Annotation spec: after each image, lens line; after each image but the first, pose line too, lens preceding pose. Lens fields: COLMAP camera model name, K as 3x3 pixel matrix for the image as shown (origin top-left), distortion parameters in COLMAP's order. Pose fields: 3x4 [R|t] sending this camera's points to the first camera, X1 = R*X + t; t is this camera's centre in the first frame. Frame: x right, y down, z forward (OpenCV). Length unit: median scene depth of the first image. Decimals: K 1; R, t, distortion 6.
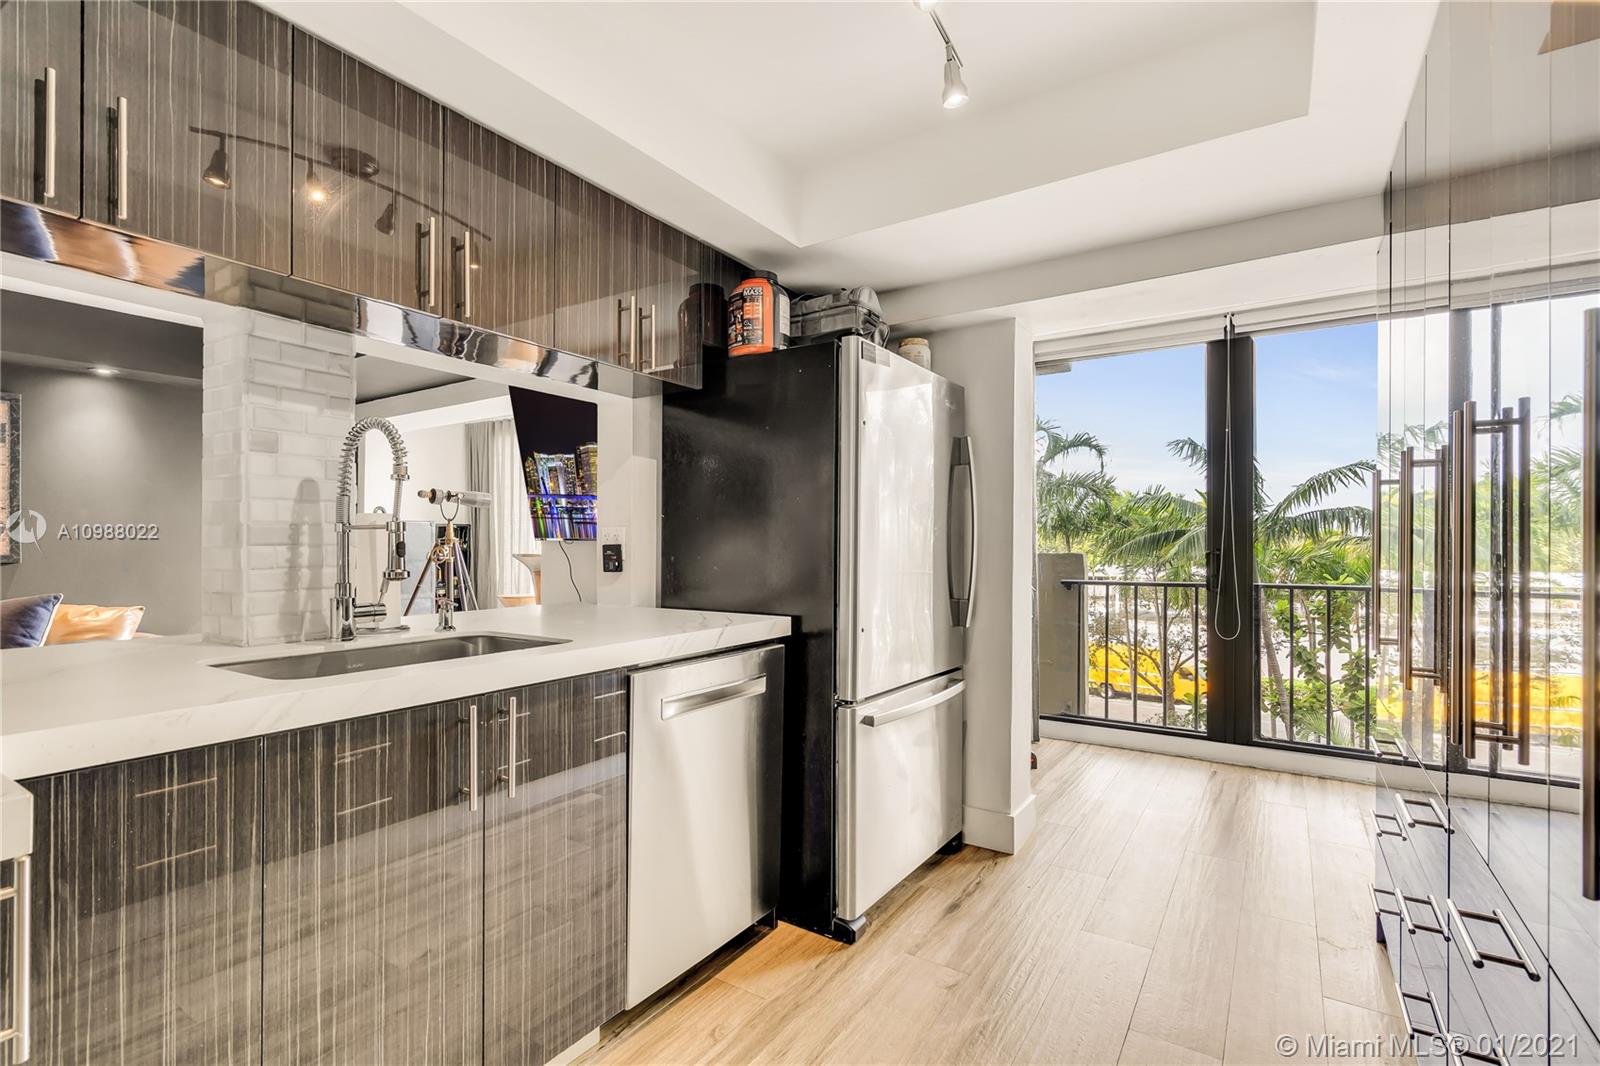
lens RADIAL K [[720.1, 0, 798.0], [0, 720.1, 548.5], [0, 0, 1]] dist [-0.005450, -0.000321]
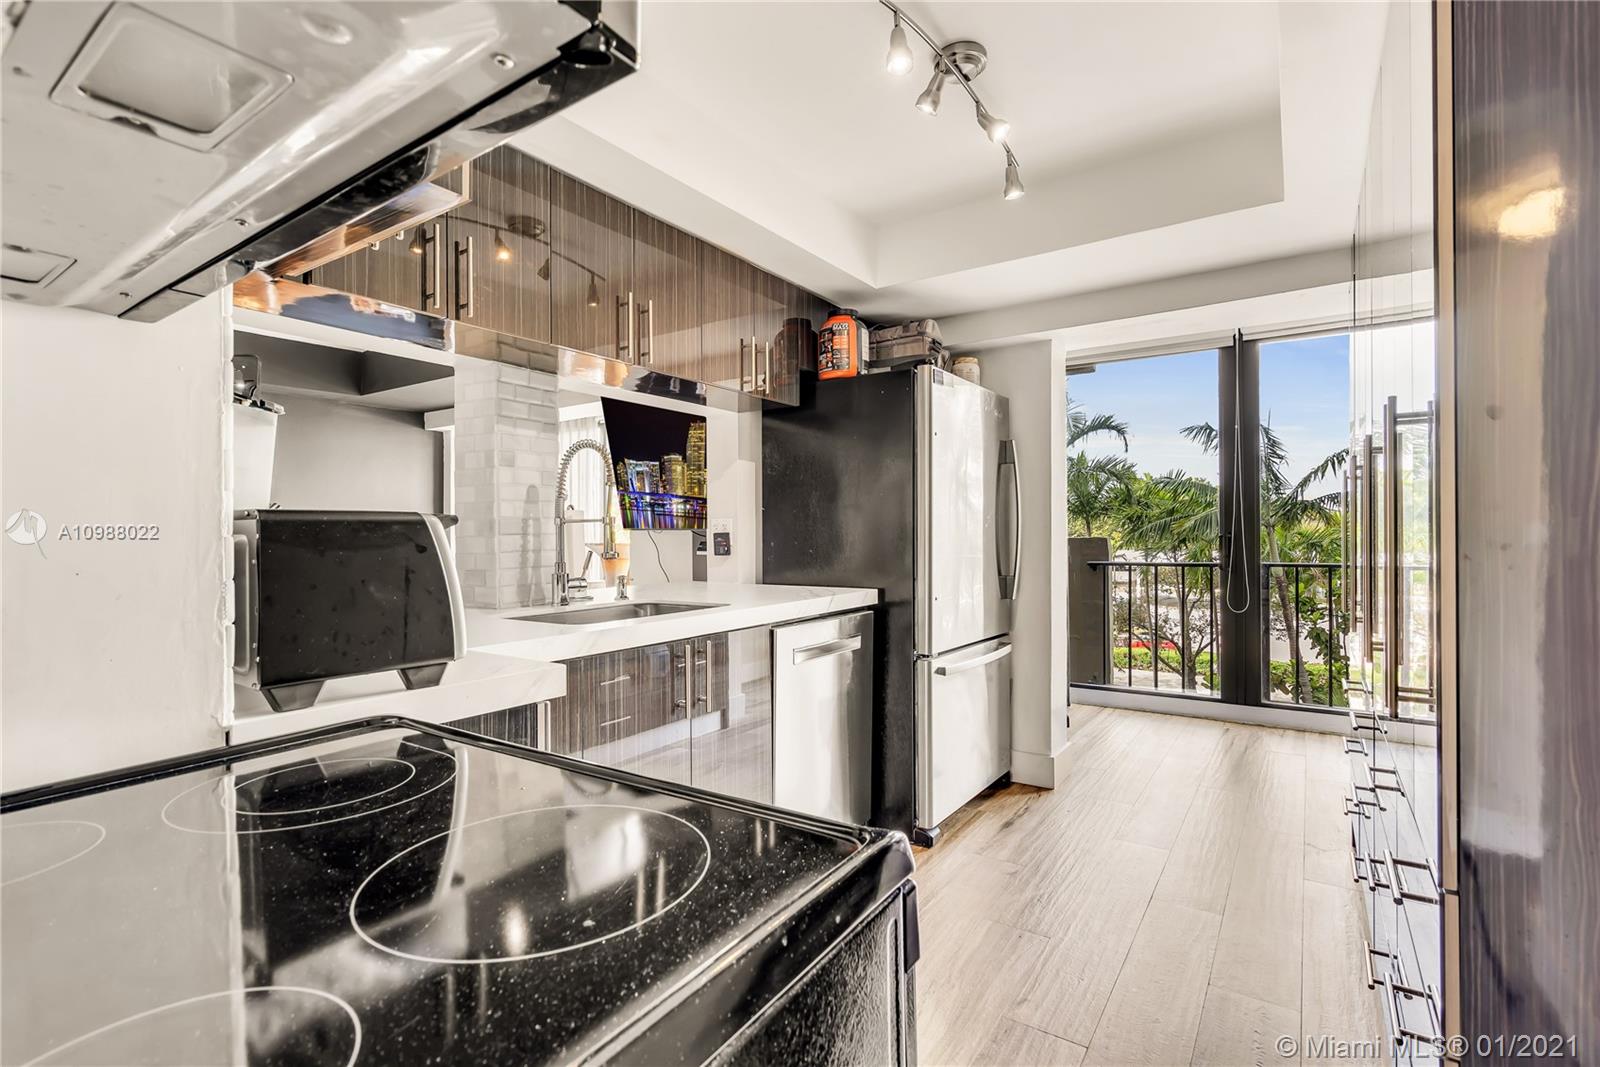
lens RADIAL K [[735.2, 0, 797.6], [0, 735.2, 538.6], [0, 0, 1]] dist [-0.004336, 0.000139]
pose [[0.999820, -0.009063, -0.016656, -0.114054], [0.009112, 0.999954, 0.002860, 0.002217], [0.016630, -0.003012, 0.999857, -0.252939]]
